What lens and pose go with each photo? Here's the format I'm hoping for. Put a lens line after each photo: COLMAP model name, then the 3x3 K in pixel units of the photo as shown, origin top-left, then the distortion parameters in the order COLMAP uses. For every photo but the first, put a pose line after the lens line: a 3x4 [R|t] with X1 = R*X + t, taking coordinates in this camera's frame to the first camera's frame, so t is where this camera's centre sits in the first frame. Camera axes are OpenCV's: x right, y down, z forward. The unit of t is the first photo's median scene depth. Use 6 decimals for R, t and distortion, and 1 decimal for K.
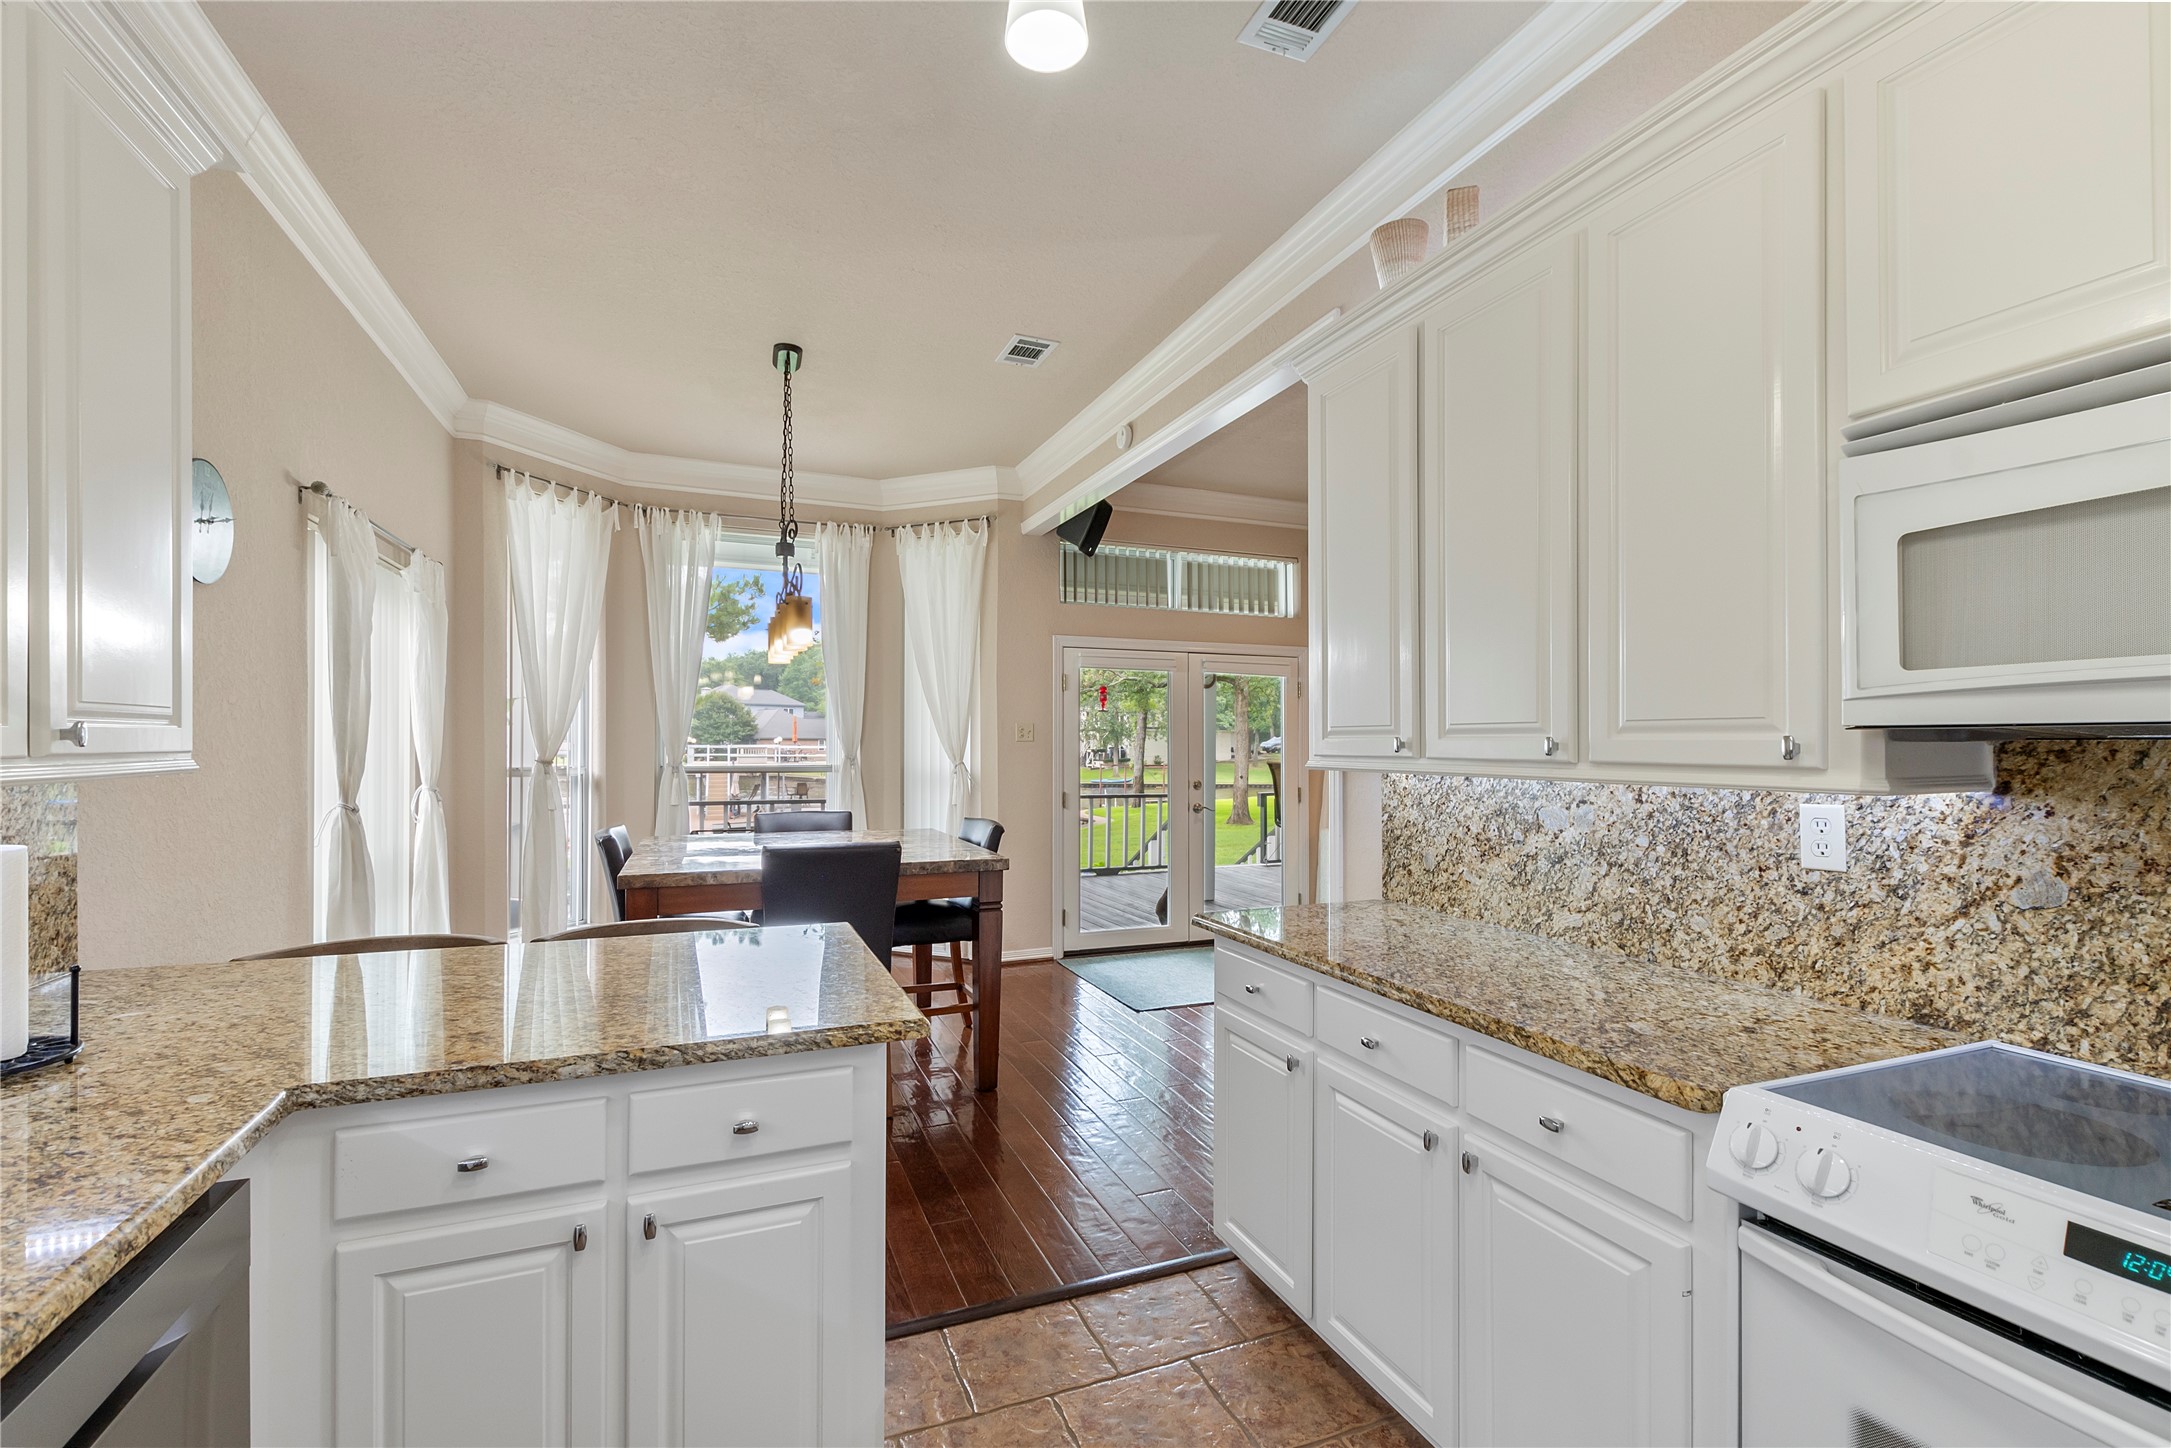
lens RADIAL K [[943.8, 0, 1090.4], [0, 943.8, 727.7], [0, 0, 1]] dist [0.000902, -0.000178]
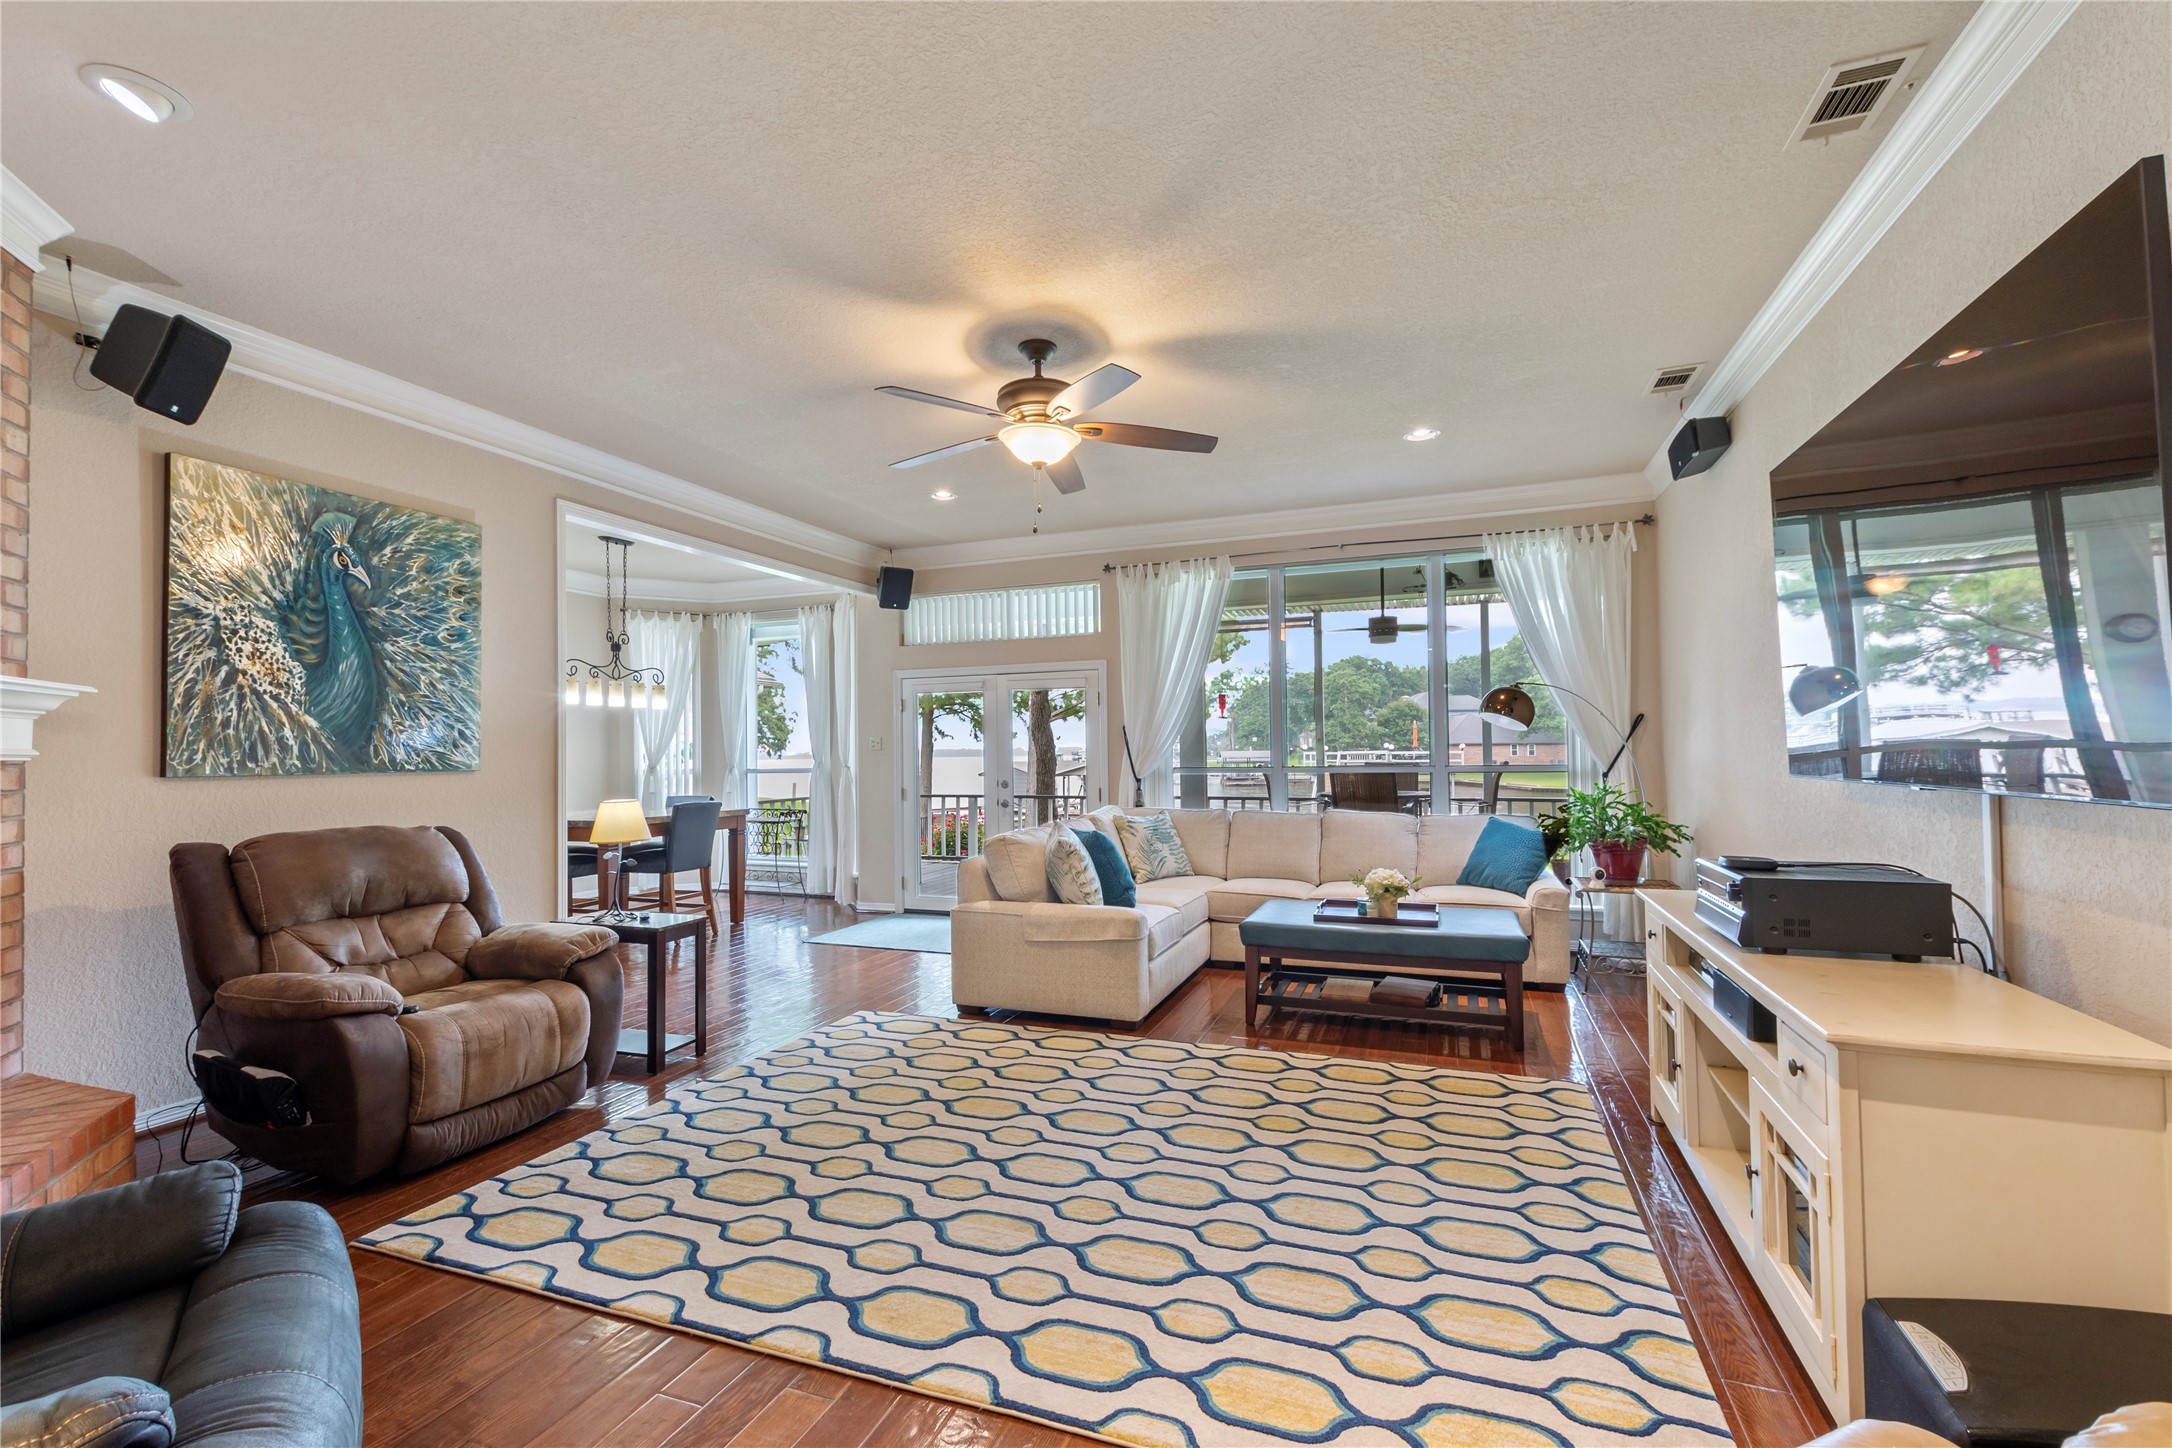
lens RADIAL K [[944.3, 0, 1090.9], [0, 944.3, 727.7], [0, 0, 1]] dist [0.000902, -0.000178]
pose [[0.727143, -0.035352, -0.685575, 1.139192], [0.030793, 0.999348, -0.018871, 0.018198], [0.685795, -0.007389, 0.727757, 0.232433]]
